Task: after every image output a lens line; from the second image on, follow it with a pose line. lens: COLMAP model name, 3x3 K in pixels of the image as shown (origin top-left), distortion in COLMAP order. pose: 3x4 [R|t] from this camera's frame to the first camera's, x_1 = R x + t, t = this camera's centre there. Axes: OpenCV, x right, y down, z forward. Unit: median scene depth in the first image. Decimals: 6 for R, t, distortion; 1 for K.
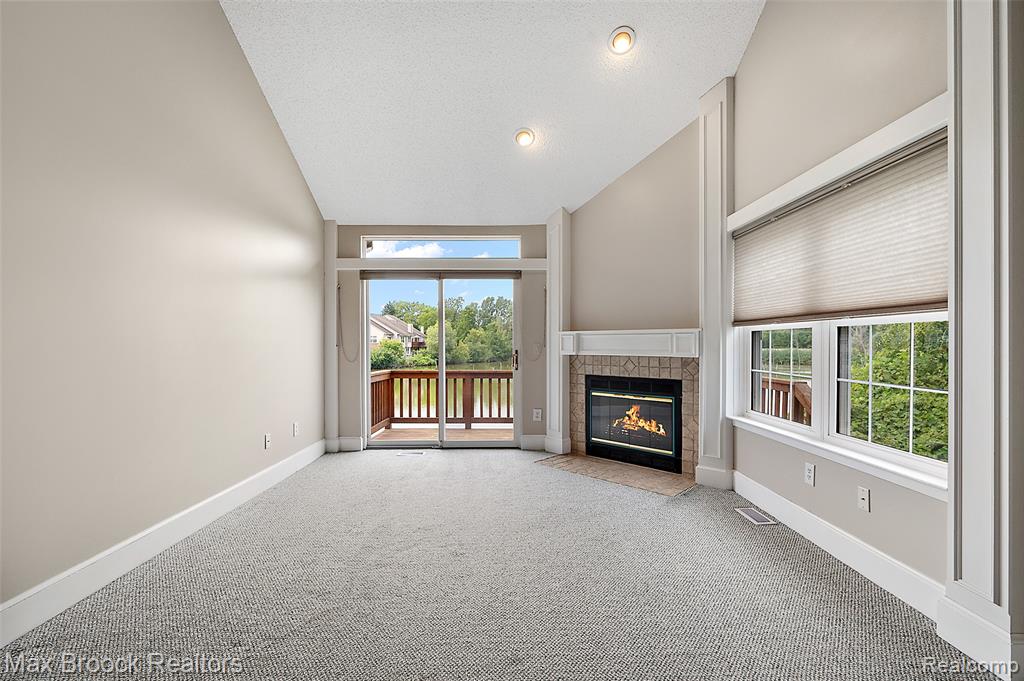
lens RADIAL K [[449.6, 0, 509.1], [0, 449.6, 342.1], [0, 0, 1]] dist [0.002636, 0.000625]
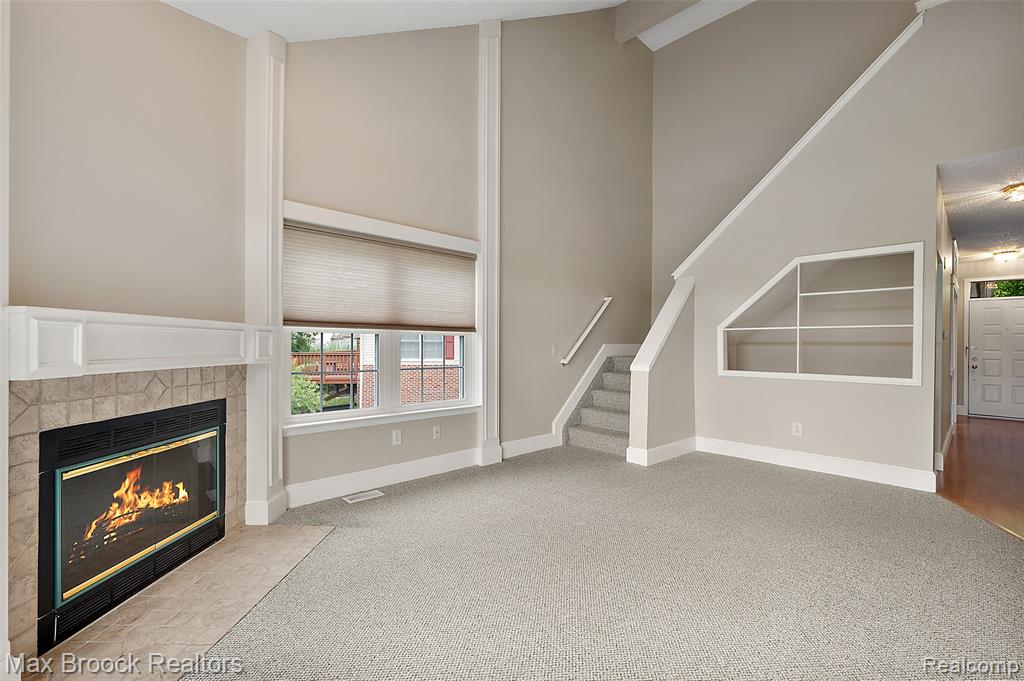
lens RADIAL K [[444.3, 0, 512.8], [0, 444.3, 342.7], [0, 0, 1]] dist [0.002572, 0.000177]
pose [[-0.684473, -0.001667, 0.729036, -0.361383], [-0.008402, 0.999949, -0.005602, 0.000232], [-0.728989, -0.009960, -0.684453, 1.021175]]
